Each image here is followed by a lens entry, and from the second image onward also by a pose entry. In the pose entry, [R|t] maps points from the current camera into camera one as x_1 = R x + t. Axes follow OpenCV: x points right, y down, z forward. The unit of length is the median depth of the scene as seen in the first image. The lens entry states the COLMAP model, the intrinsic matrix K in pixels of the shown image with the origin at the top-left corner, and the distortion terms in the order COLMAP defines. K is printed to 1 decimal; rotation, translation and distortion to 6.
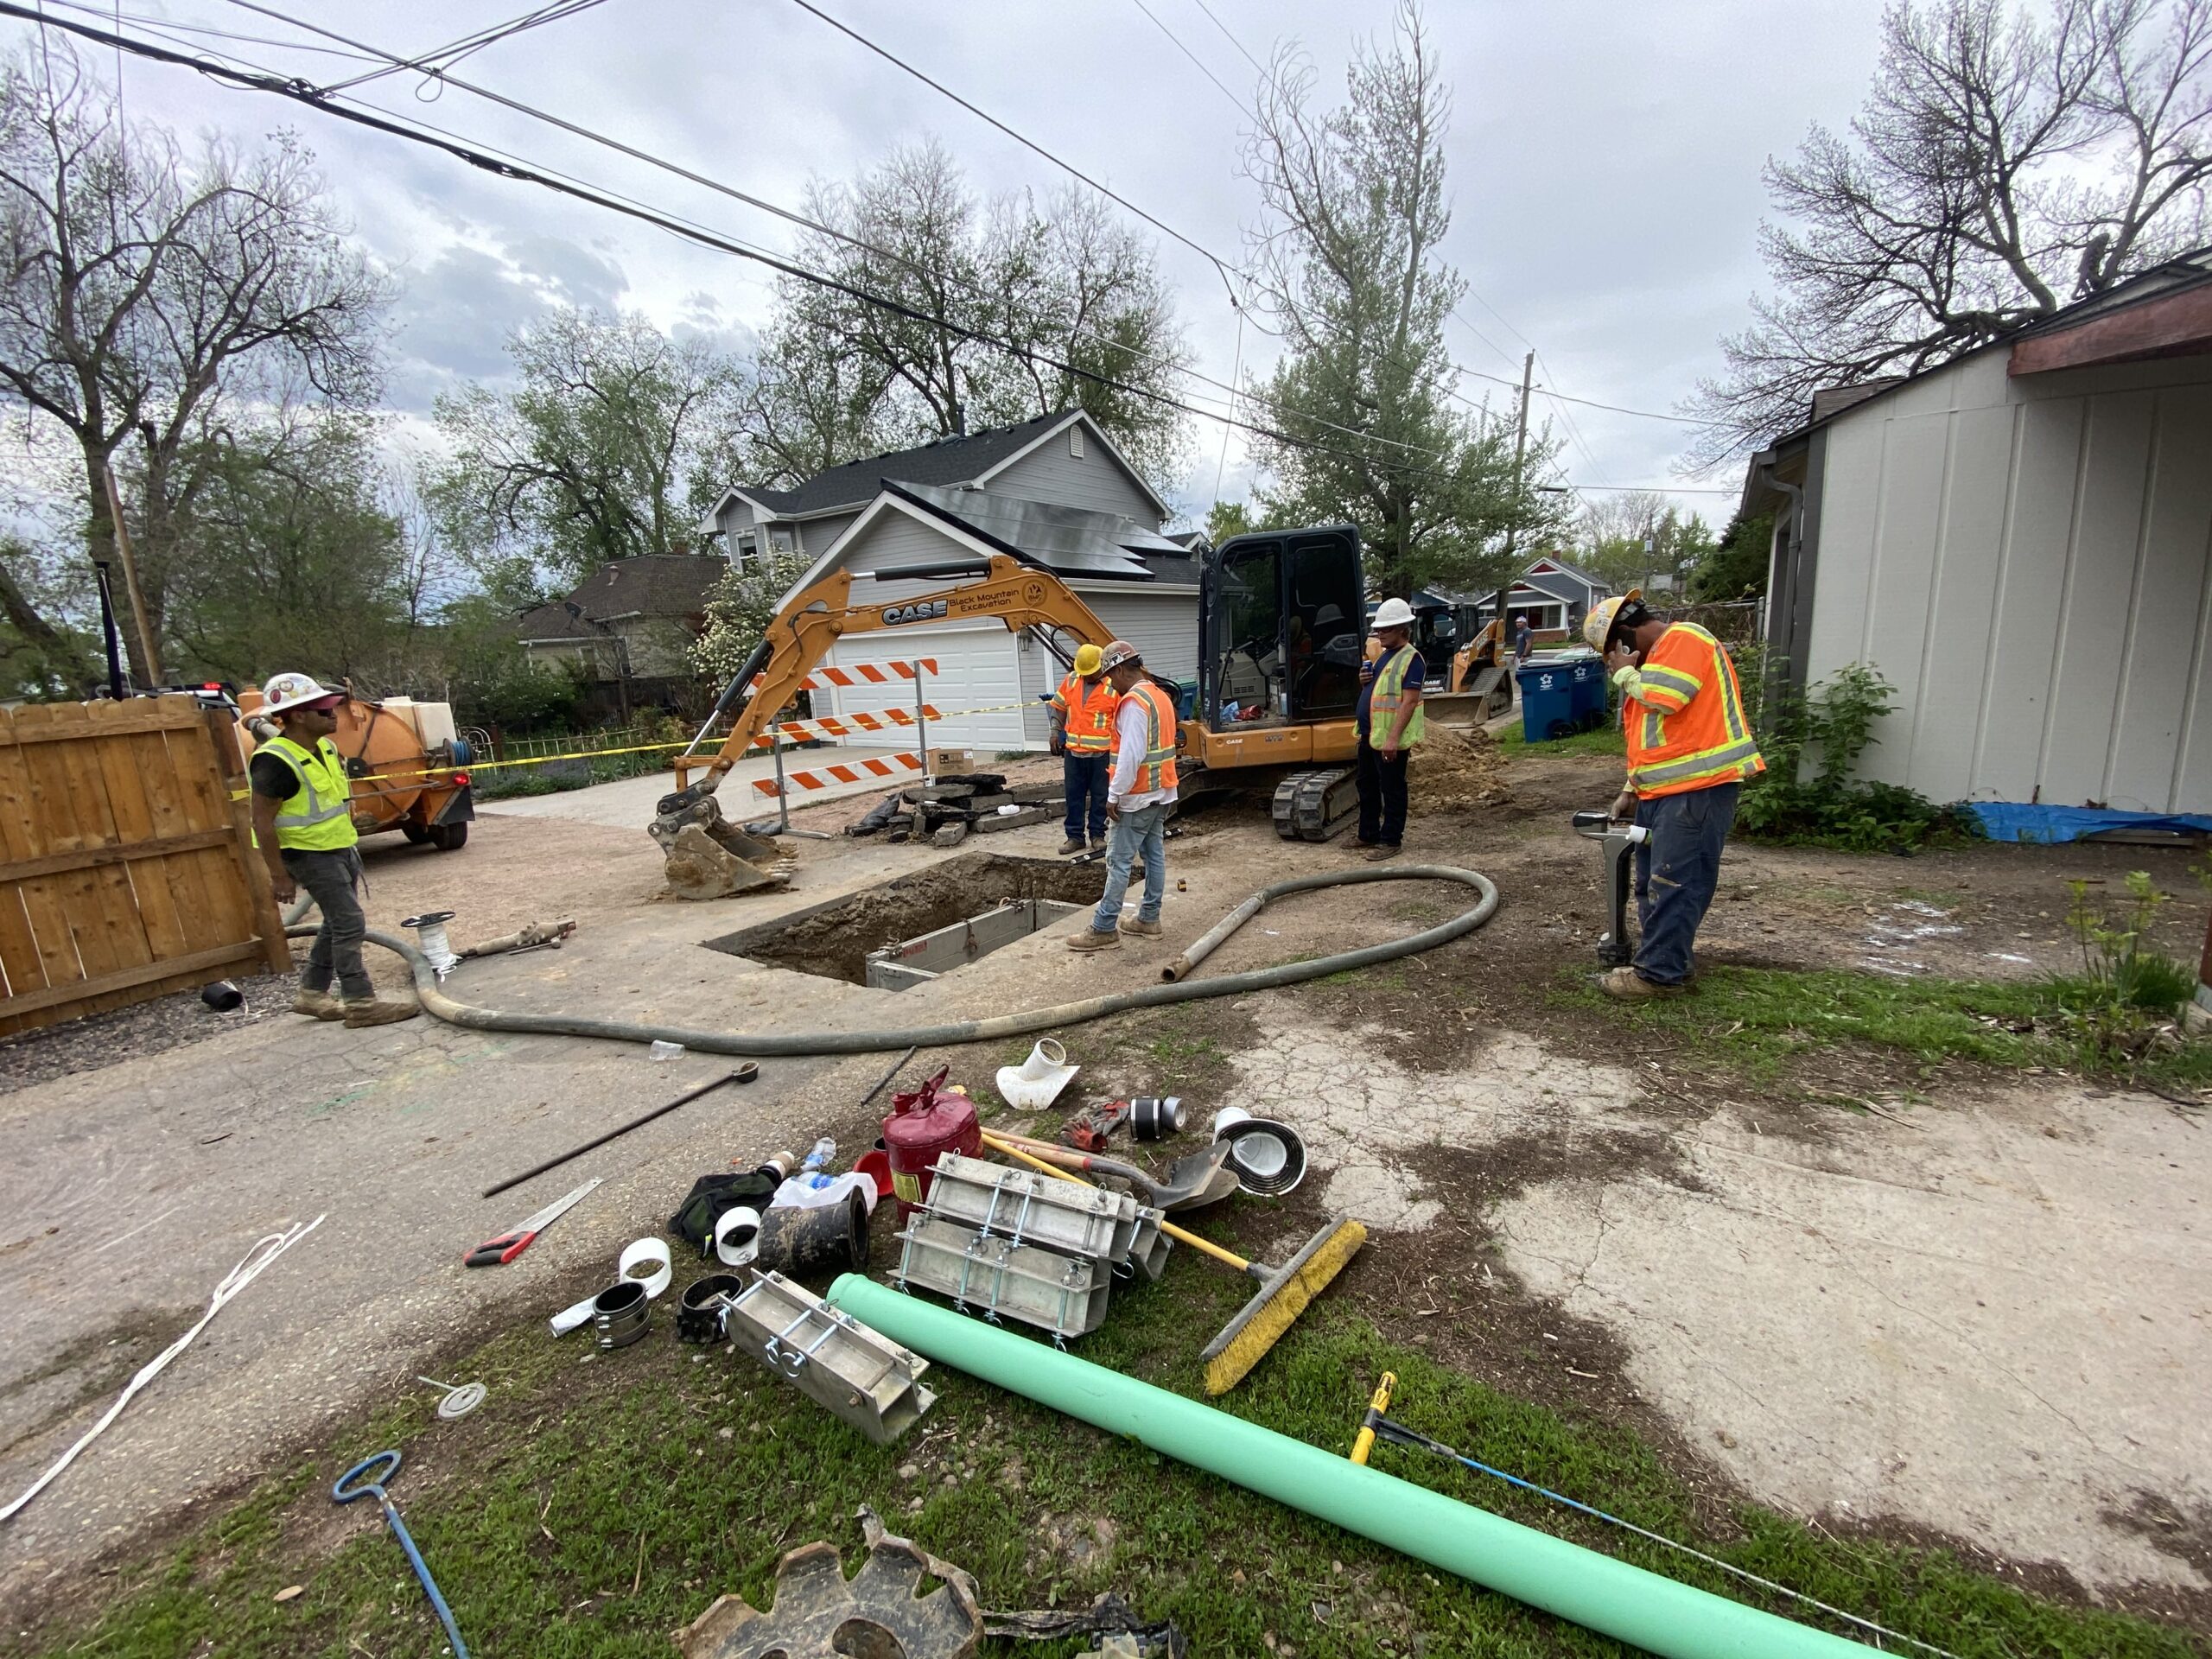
lens RADIAL K [[921.5, 0, 1116.7], [0, 921.5, 841.0], [0, 0, 1]] dist [-0.014114, -0.008361]
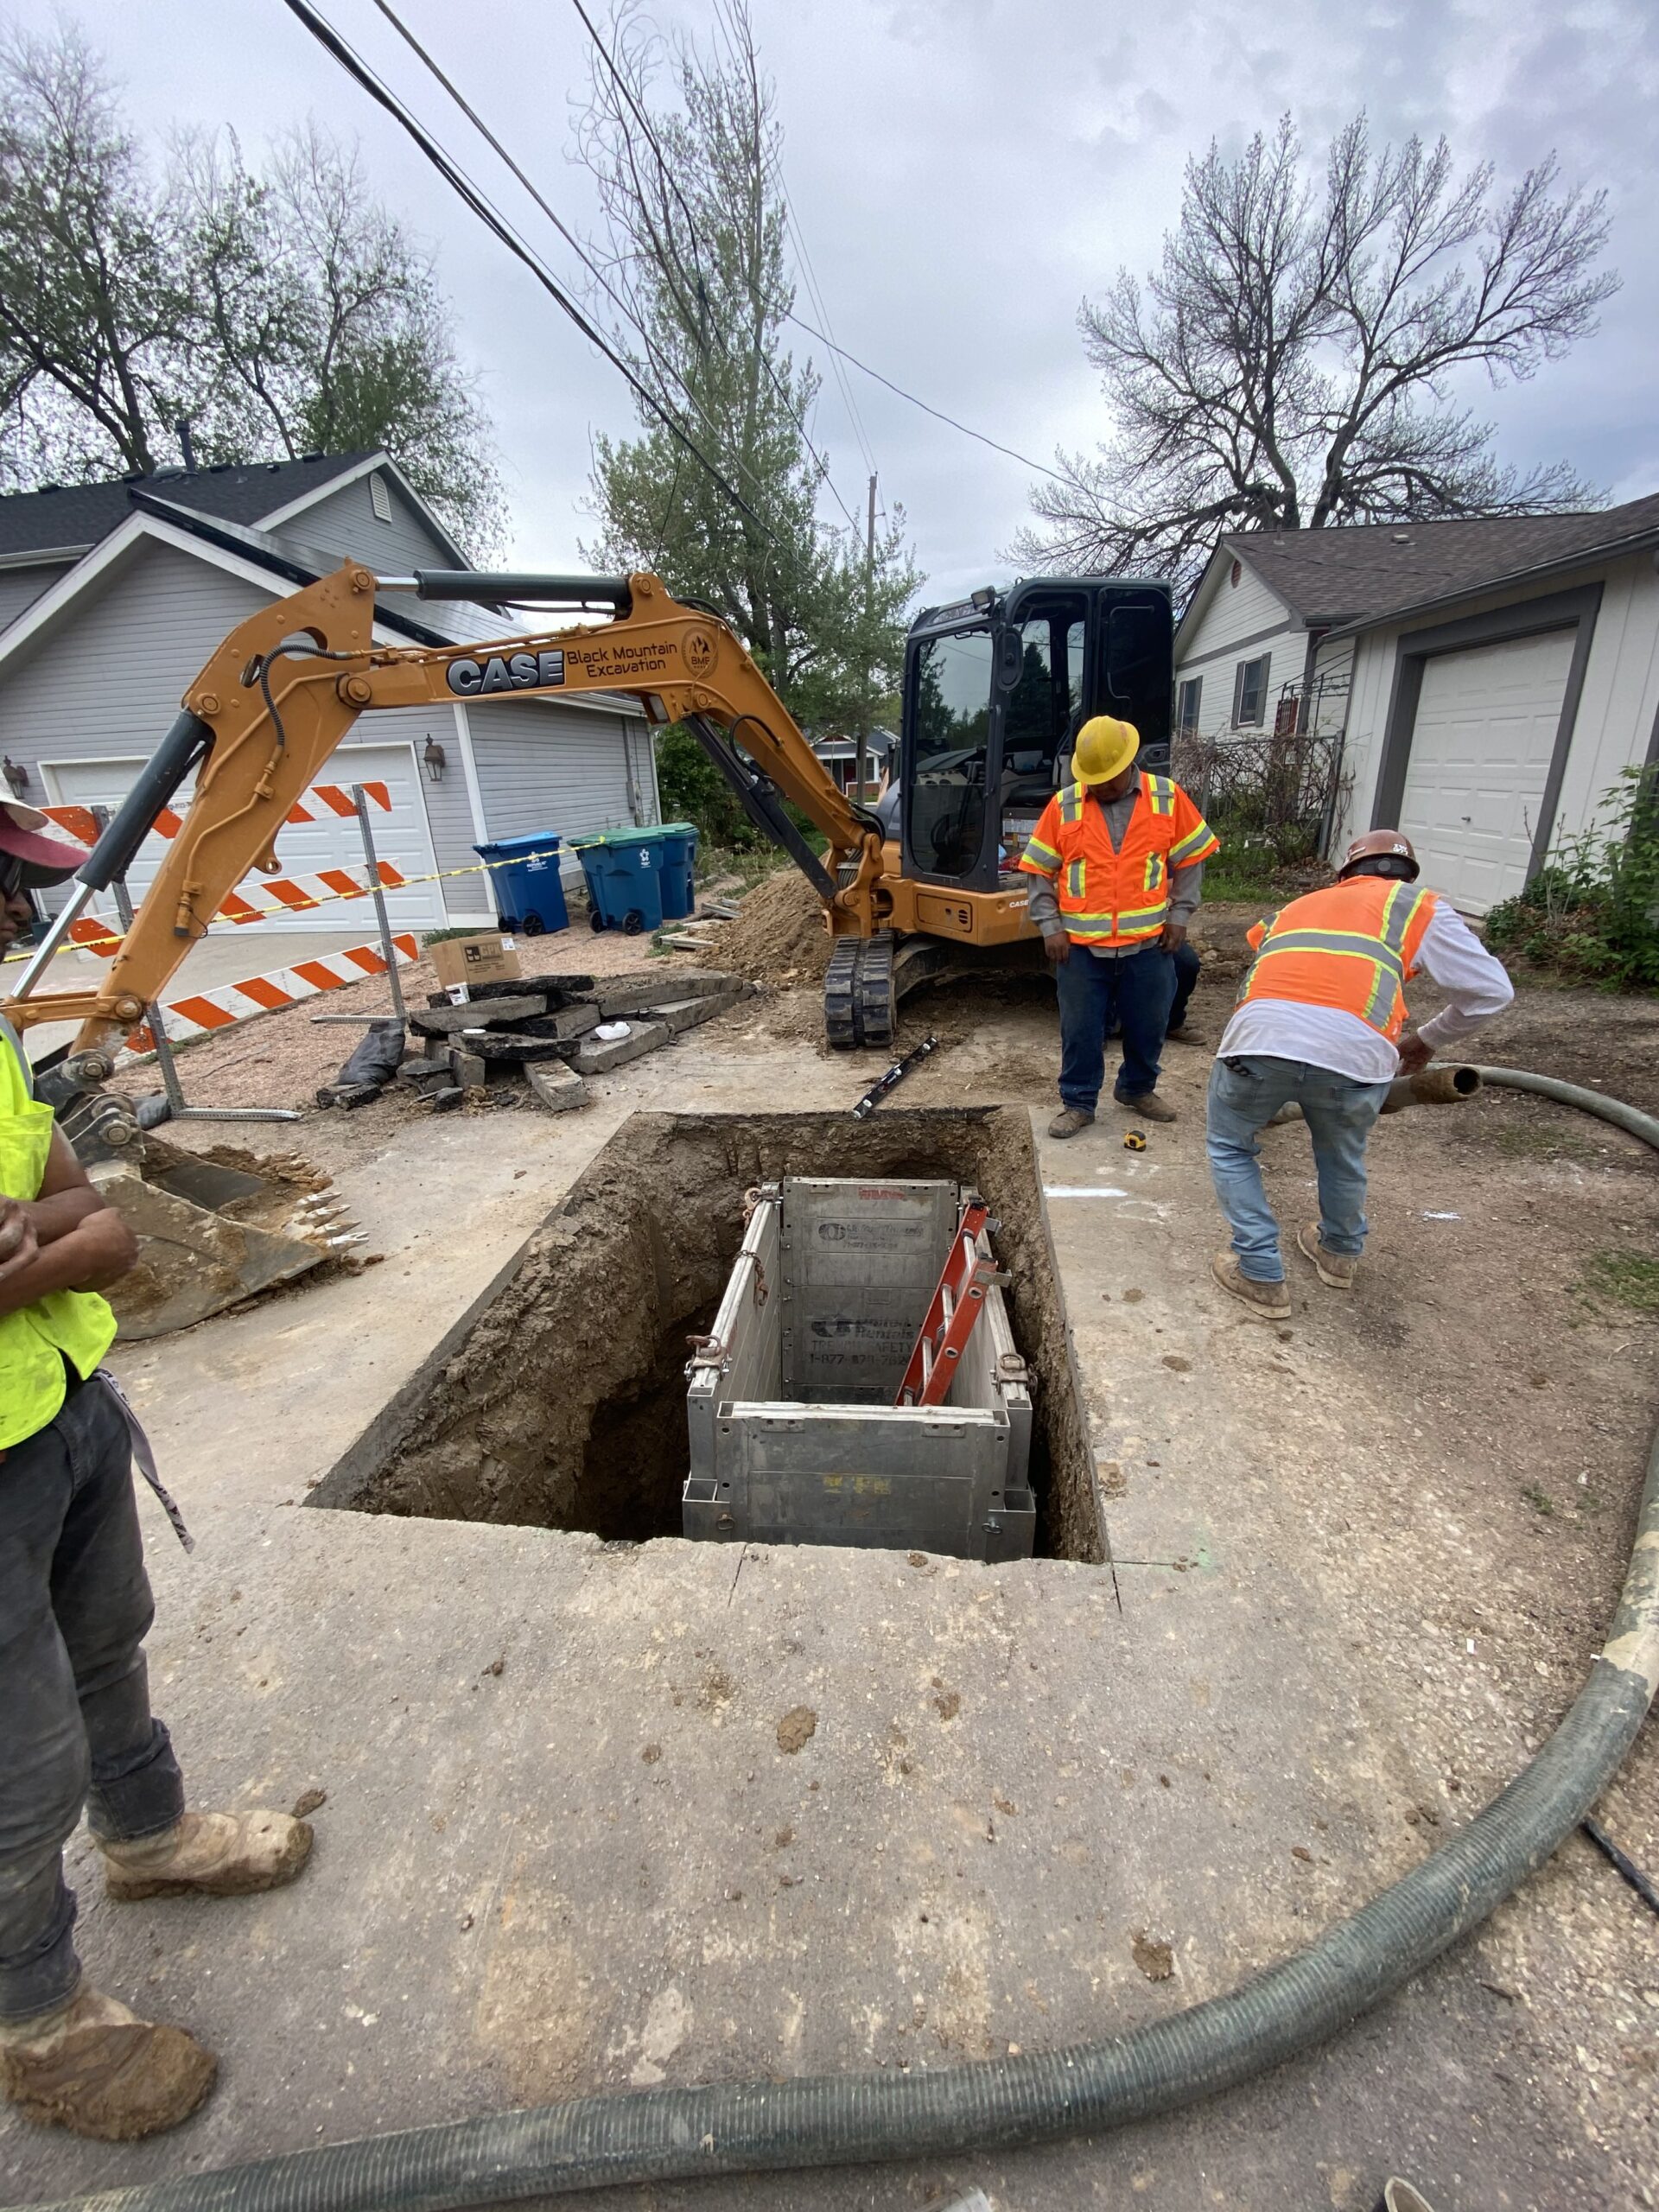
lens RADIAL K [[921.5, 0, 825.3], [0, 921.5, 1103.4], [0, 0, 1]] dist [-0.014114, -0.008361]
pose [[0.888602, -0.136793, 0.437806, -0.106151], [0.086985, 0.987429, 0.131974, -0.021534], [-0.450356, -0.079190, 0.889330, 0.151014]]
